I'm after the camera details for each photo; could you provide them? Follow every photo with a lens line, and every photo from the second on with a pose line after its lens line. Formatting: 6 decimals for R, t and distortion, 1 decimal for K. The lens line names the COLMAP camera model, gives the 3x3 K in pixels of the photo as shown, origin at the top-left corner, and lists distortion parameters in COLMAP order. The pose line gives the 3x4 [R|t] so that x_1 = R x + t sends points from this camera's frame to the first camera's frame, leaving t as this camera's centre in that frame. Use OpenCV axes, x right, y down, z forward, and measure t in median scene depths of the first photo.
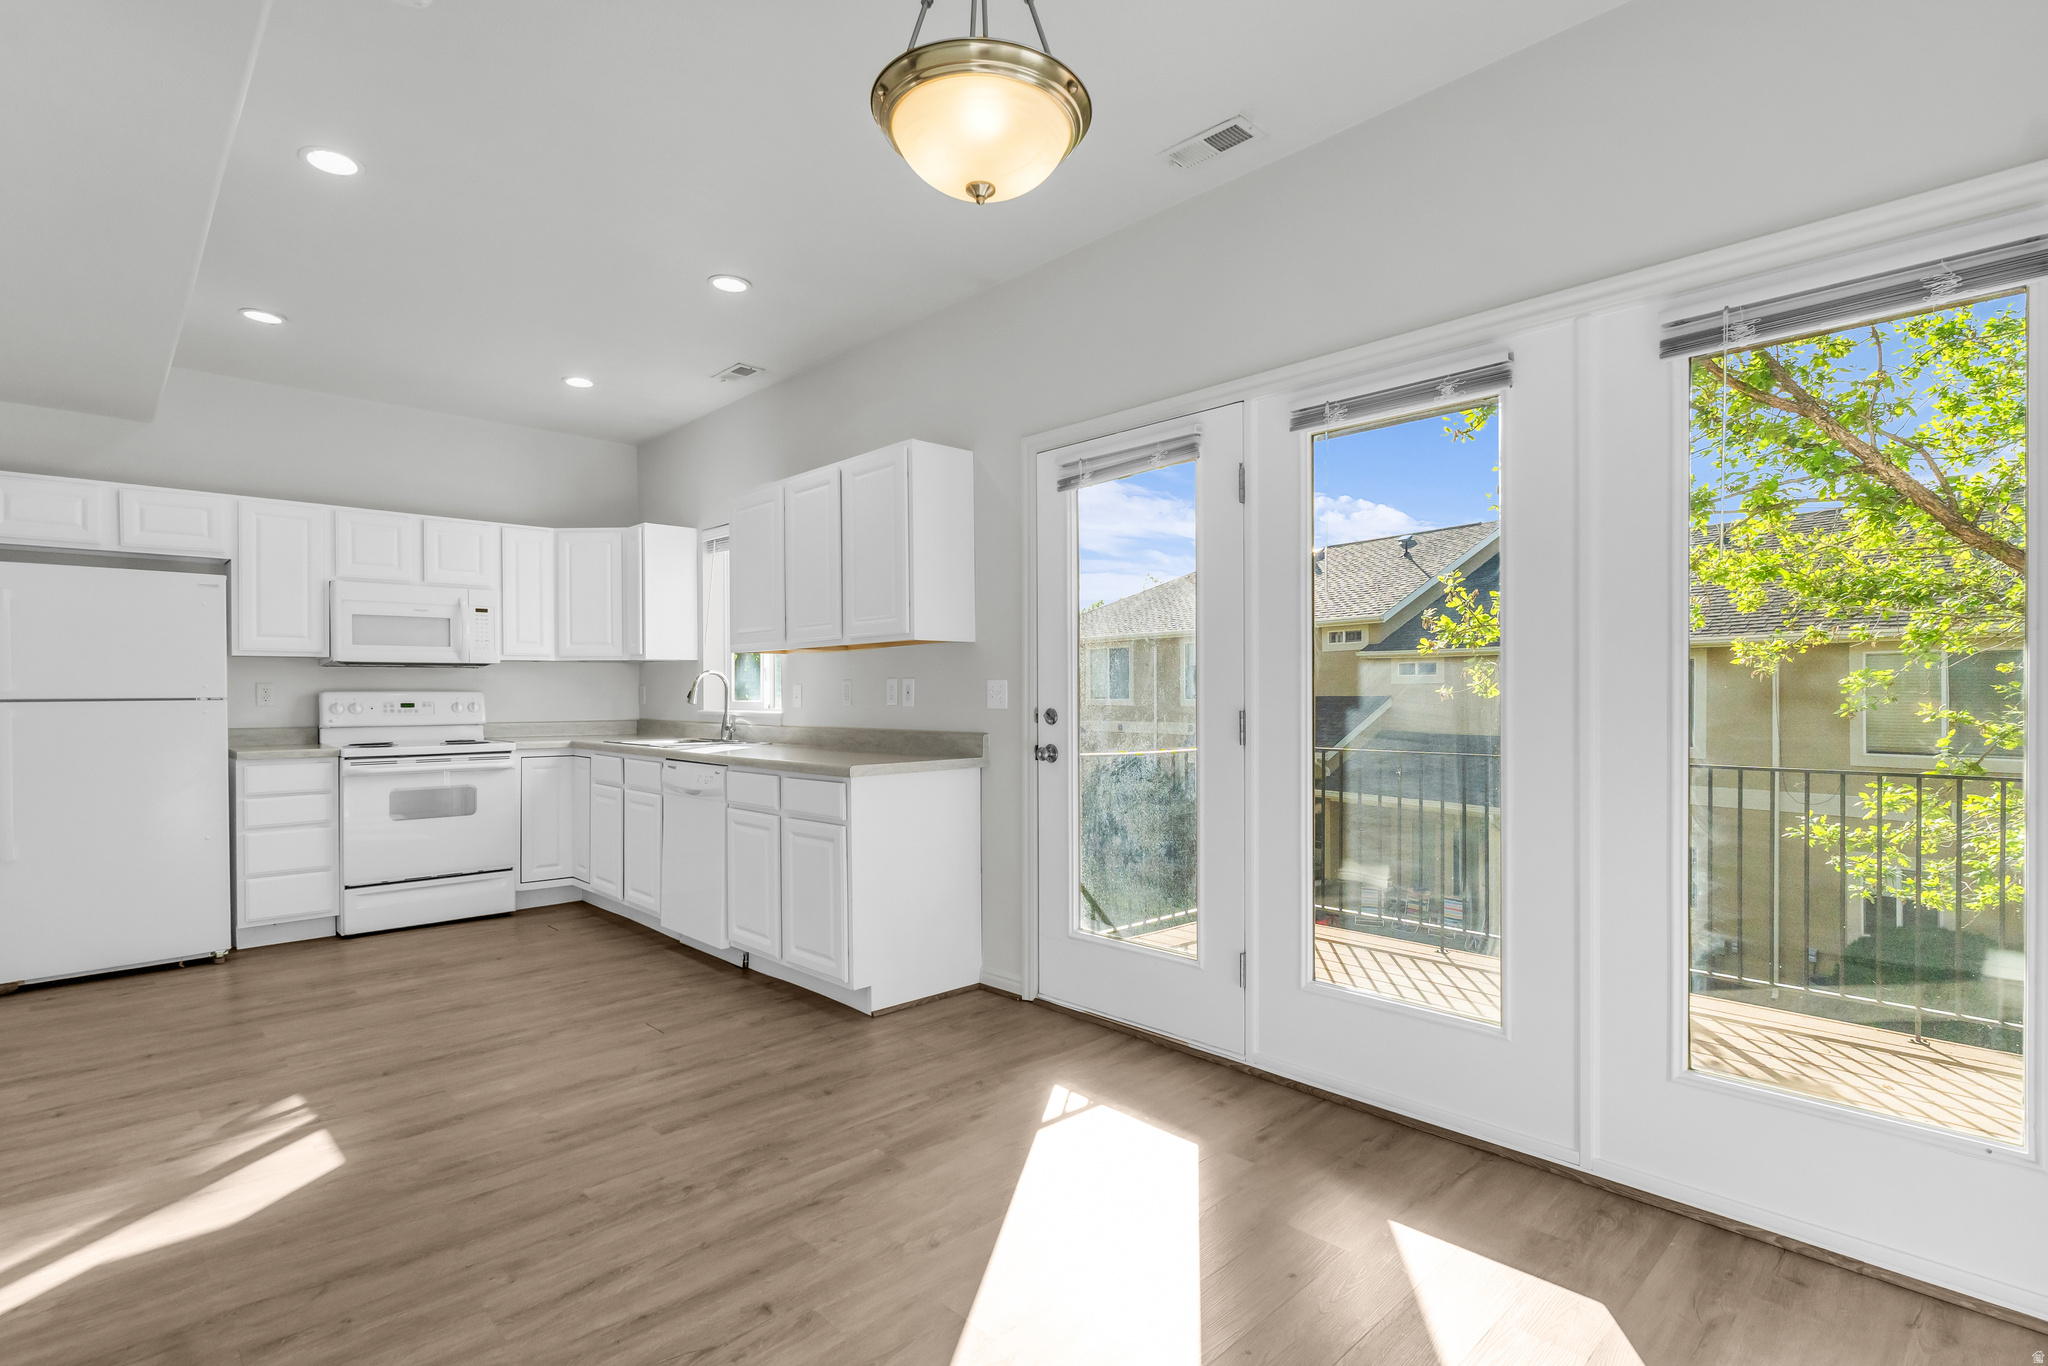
lens RADIAL K [[989.9, 0, 1024.3], [0, 989.9, 688.6], [0, 0, 1]] dist [0.000219, 0.000027]
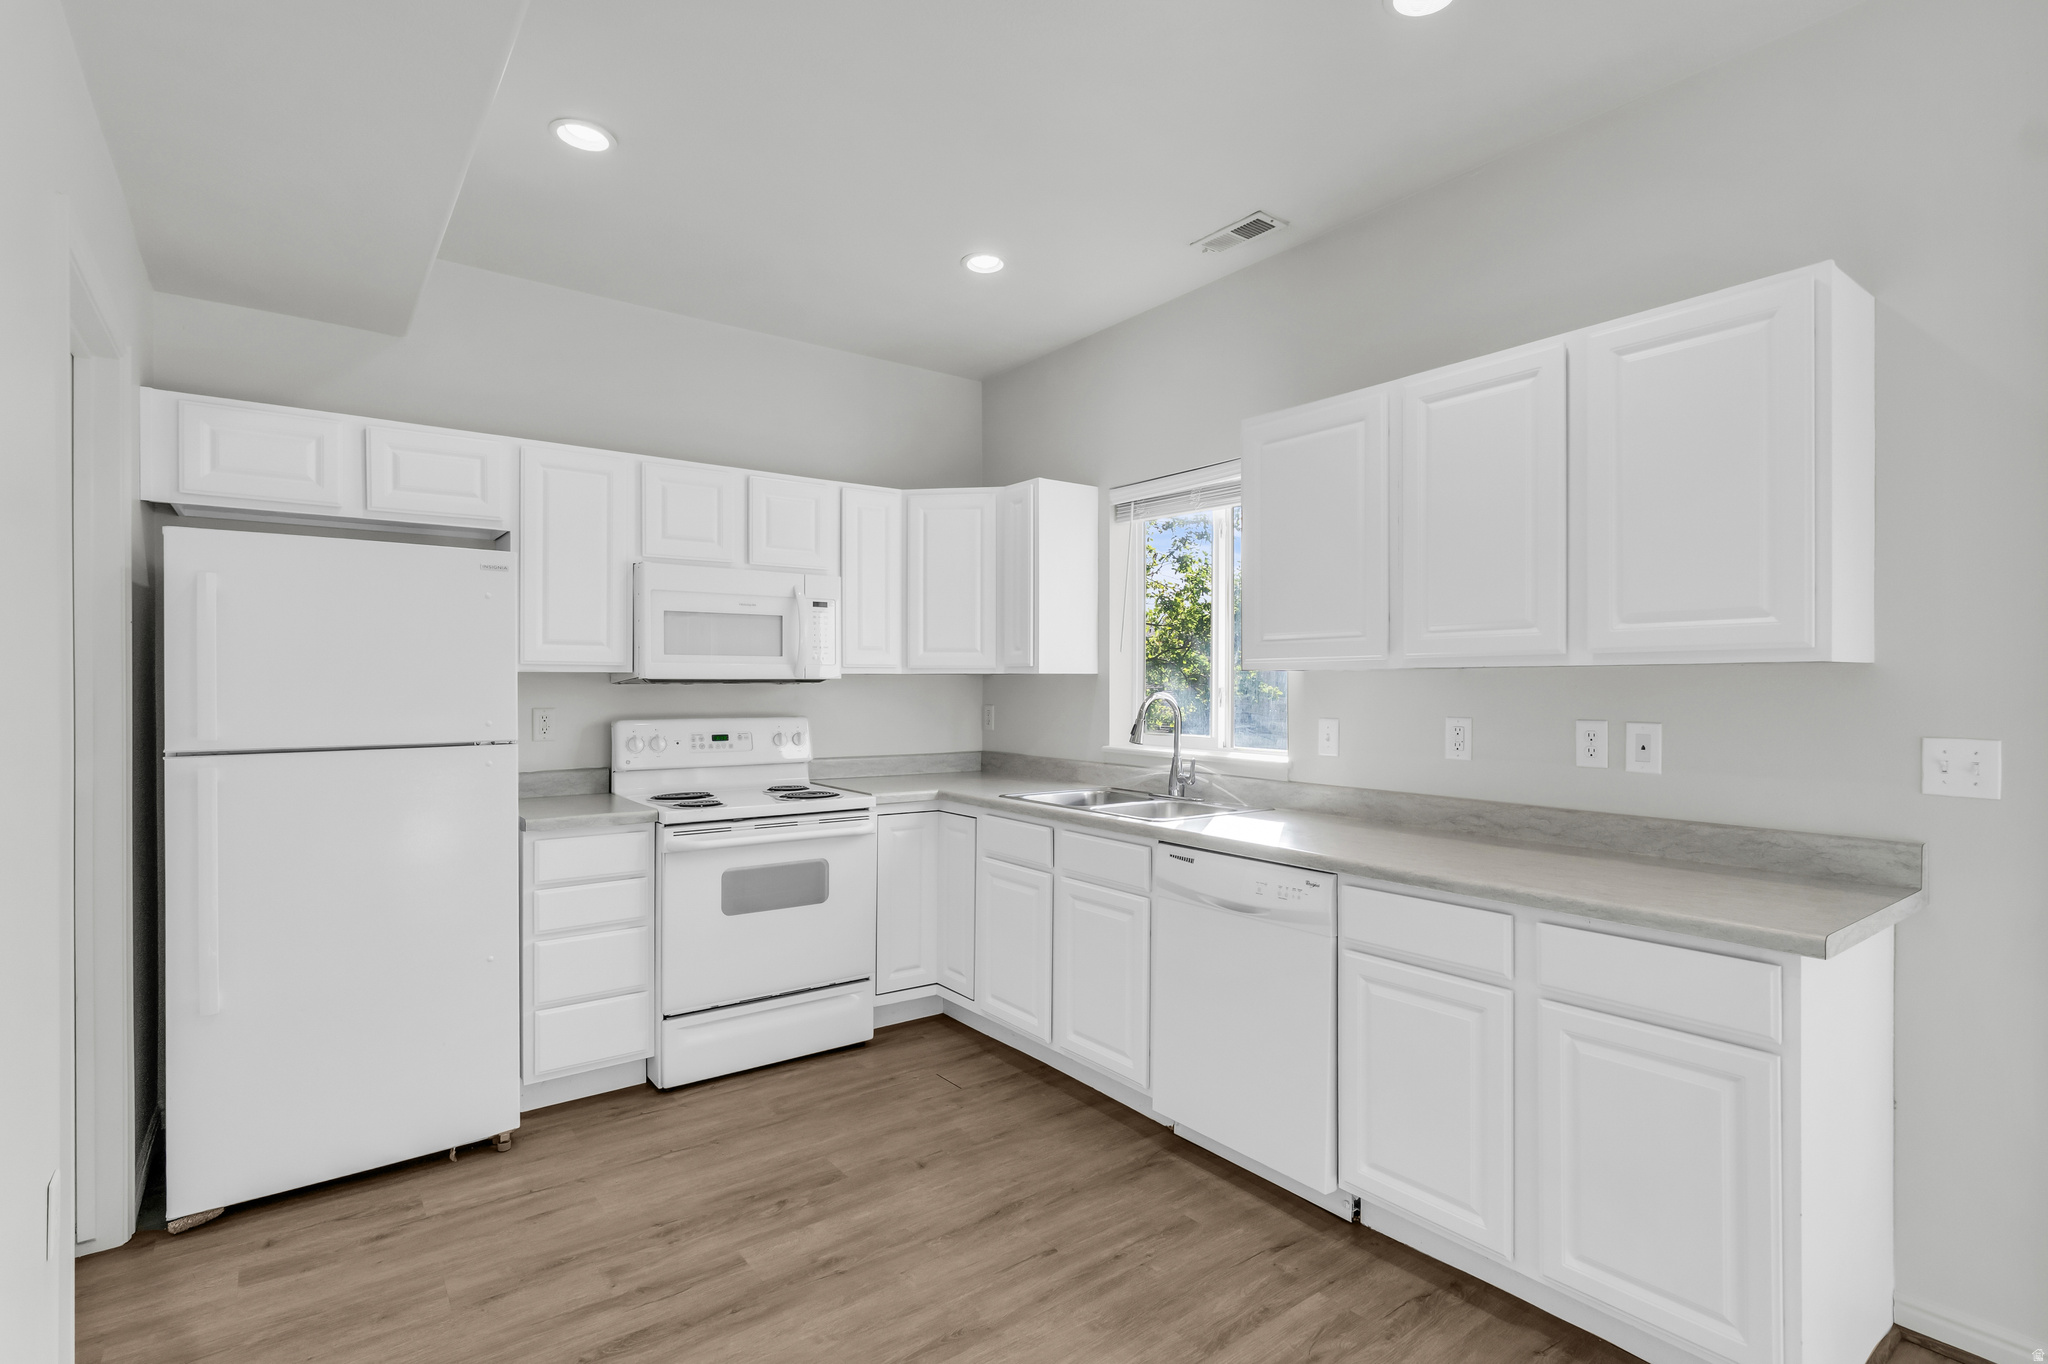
lens RADIAL K [[989.9, 0, 1021.3], [0, 989.9, 679.0], [0, 0, 1]] dist [0.000219, 0.000027]
pose [[0.992812, 0.006676, -0.119496, -0.353063], [-0.006697, 0.999978, 0.000226, -0.029422], [0.119495, 0.000576, 0.992835, 0.348448]]
